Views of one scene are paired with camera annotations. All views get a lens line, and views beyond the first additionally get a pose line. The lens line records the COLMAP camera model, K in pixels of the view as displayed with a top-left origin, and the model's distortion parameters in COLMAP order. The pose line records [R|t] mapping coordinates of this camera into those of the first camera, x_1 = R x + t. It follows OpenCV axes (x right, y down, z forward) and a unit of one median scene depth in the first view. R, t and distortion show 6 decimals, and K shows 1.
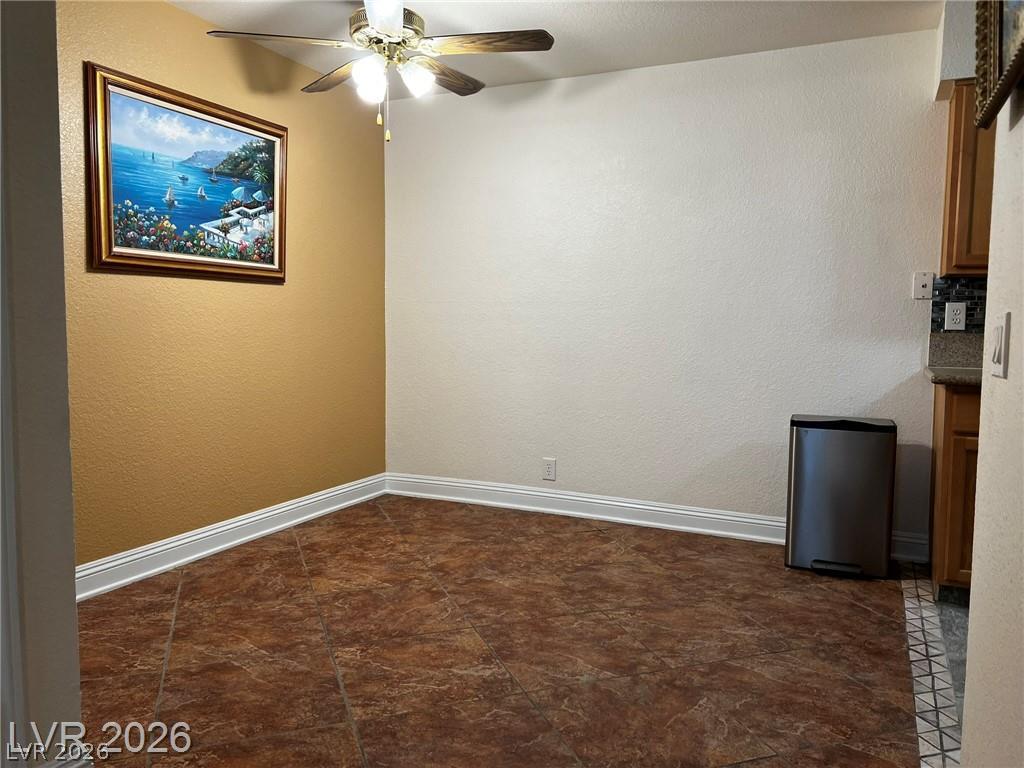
lens RADIAL K [[781.3, 0, 512.0], [0, 781.3, 384.0], [0, 0, 1]] dist [0.001653, -0.002654]
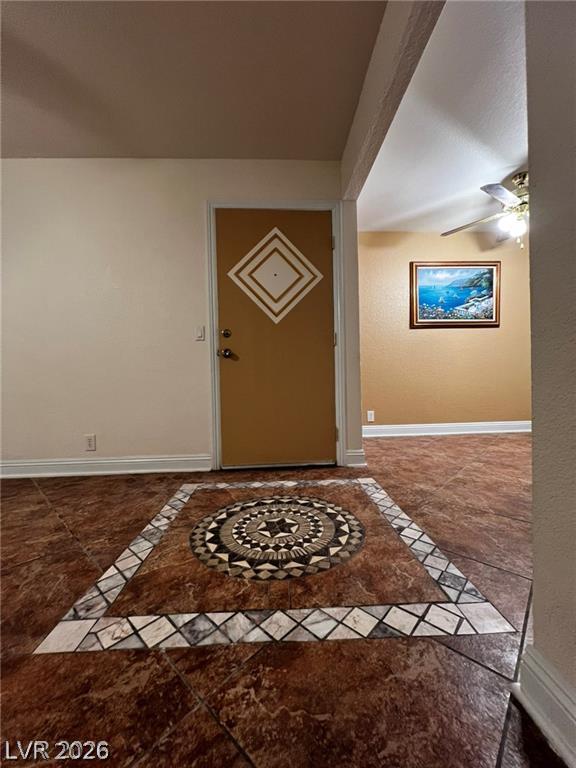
lens RADIAL K [[305.4, 0, 288.0], [0, 305.4, 384.0], [0, 0, 1]] dist [0.000543, 0.000145]
pose [[0.460270, -0.002326, -0.887776, 0.252678], [-0.045021, 0.998649, -0.025957, 0.104039], [0.886637, 0.051916, 0.459544, 0.023630]]
